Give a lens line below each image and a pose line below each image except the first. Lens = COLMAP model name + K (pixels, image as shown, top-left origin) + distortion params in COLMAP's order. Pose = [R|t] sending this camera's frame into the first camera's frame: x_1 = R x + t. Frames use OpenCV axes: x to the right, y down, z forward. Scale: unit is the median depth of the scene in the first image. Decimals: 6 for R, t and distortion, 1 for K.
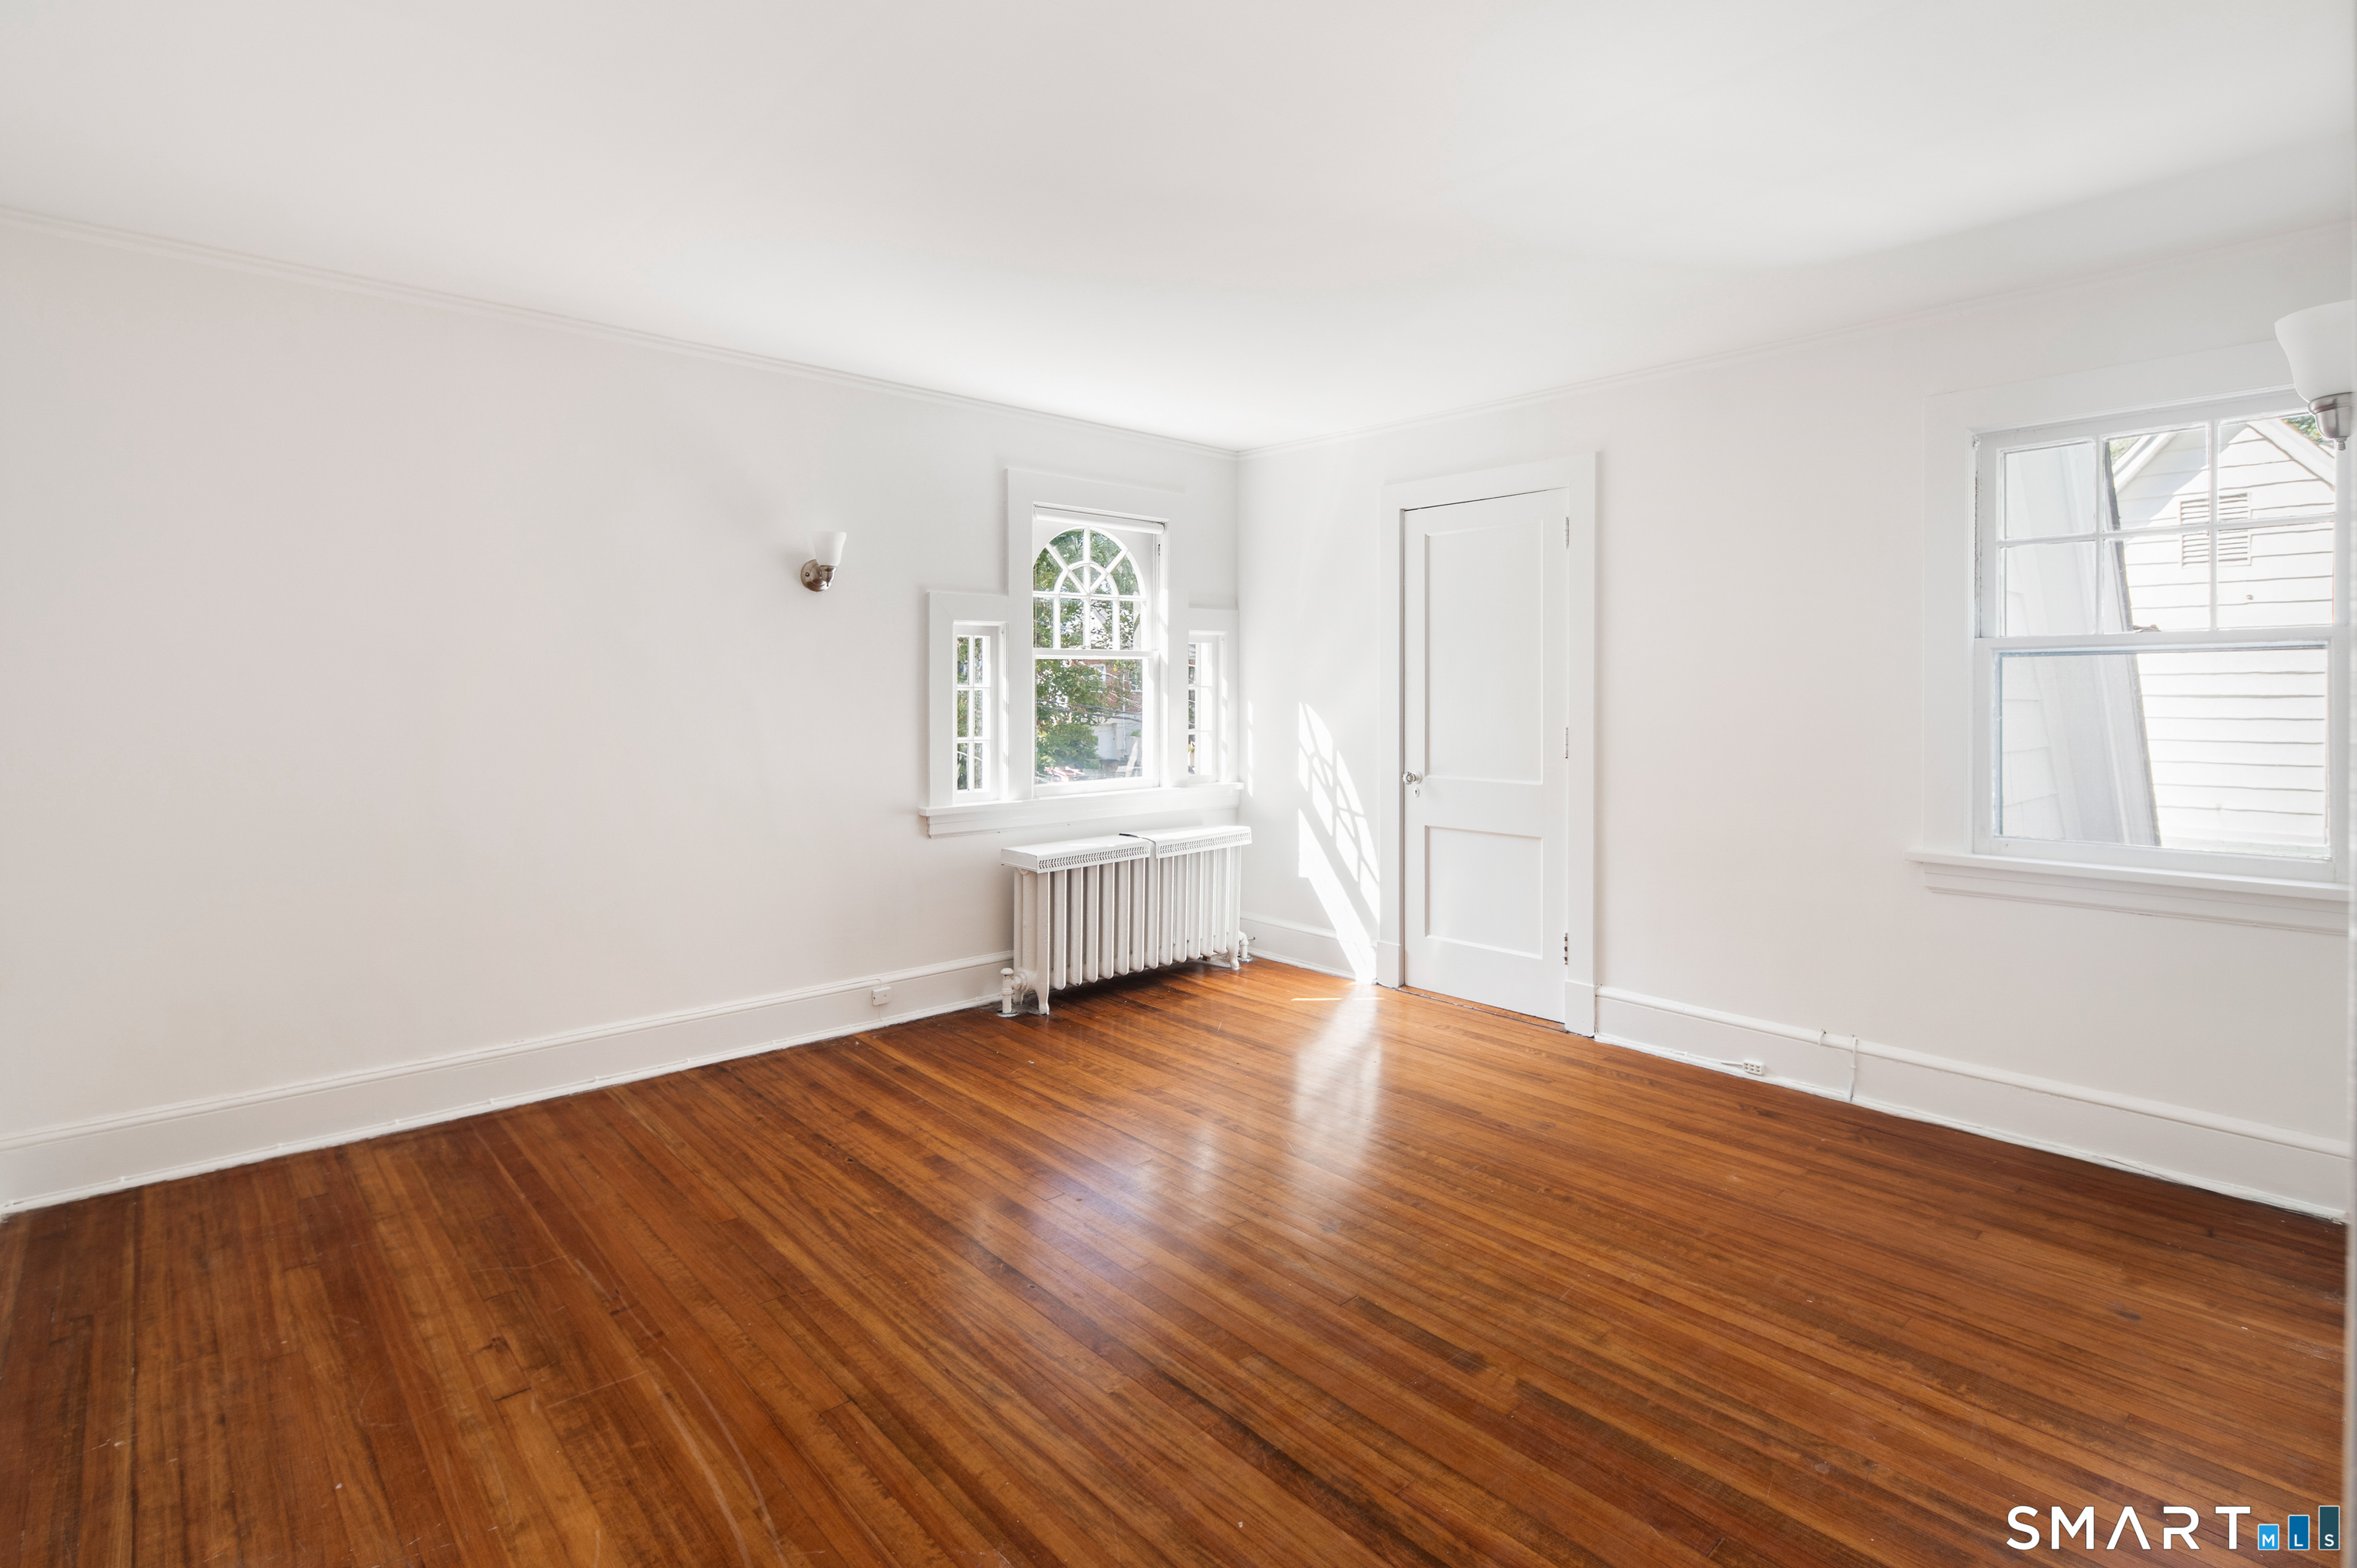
lens RADIAL K [[1155.0, 0, 1188.7], [0, 1155.0, 677.8], [0, 0, 1]] dist [0.008816, -0.007358]
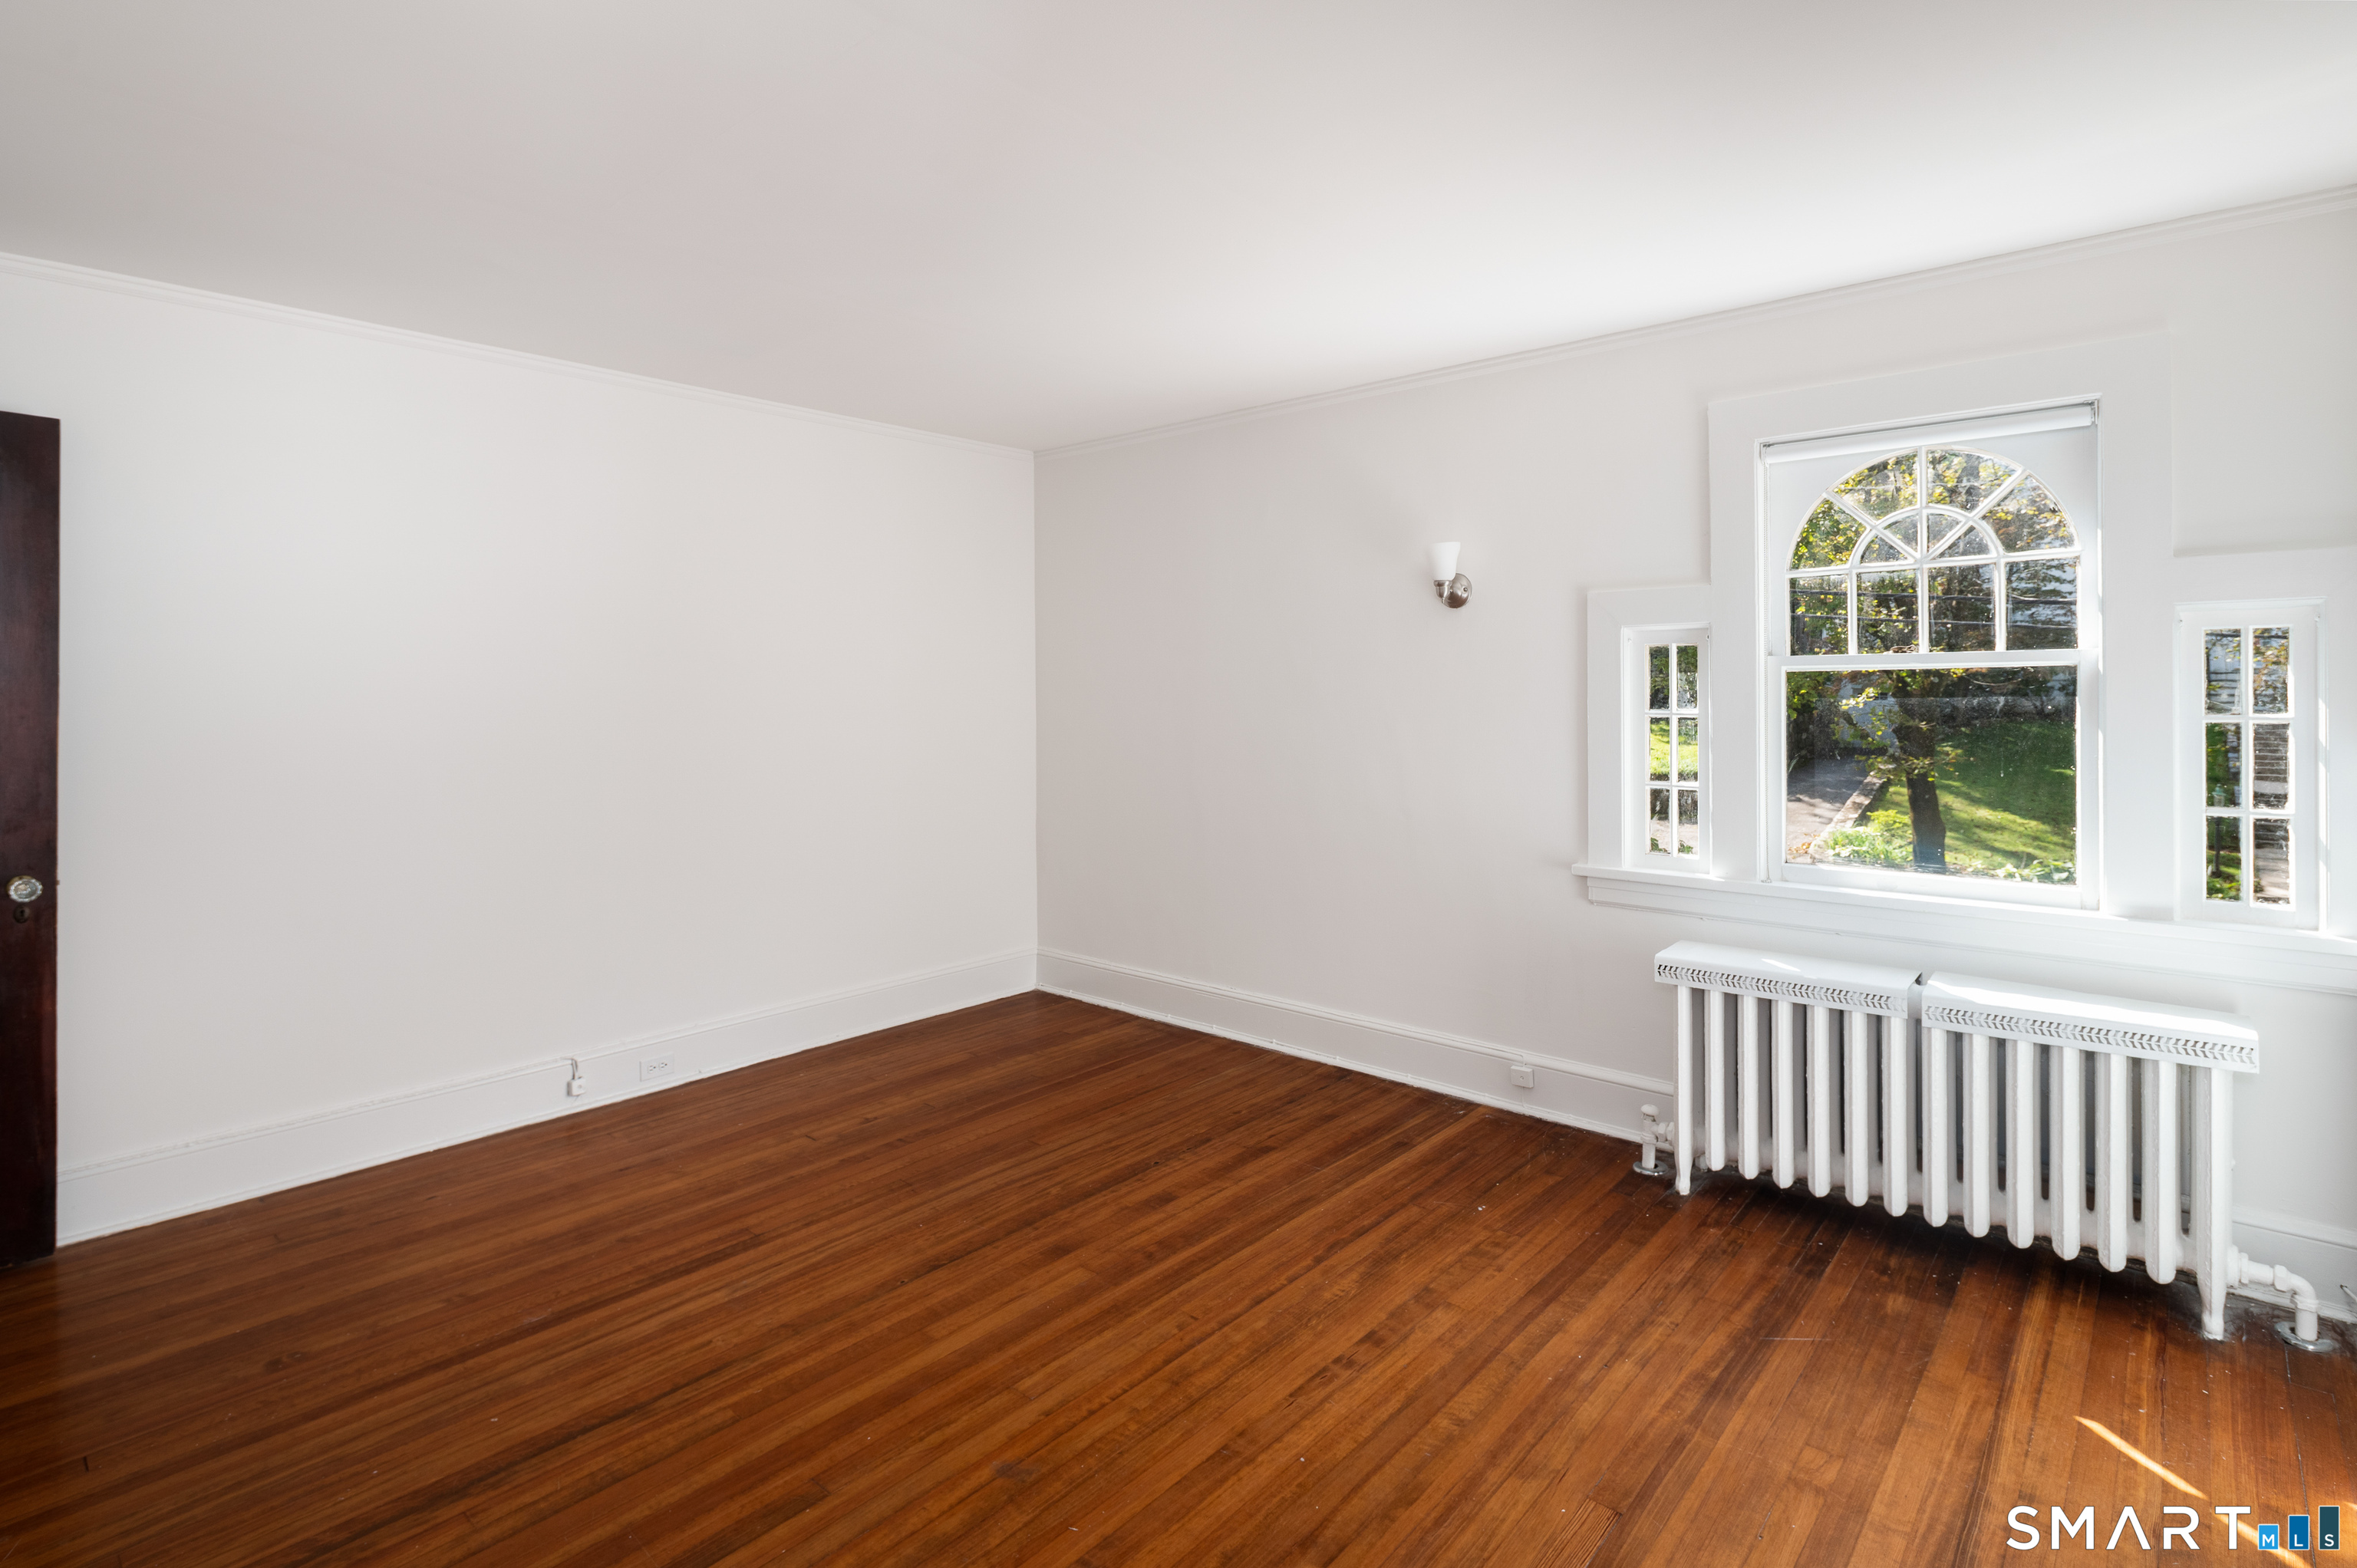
lens RADIAL K [[1155.0, 0, 1188.7], [0, 1155.0, 677.8], [0, 0, 1]] dist [0.008816, -0.007358]
pose [[0.105453, -0.016392, -0.994289, 0.663443], [0.006415, 0.999855, -0.015803, -0.006767], [0.994404, -0.004712, 0.105543, 0.797603]]
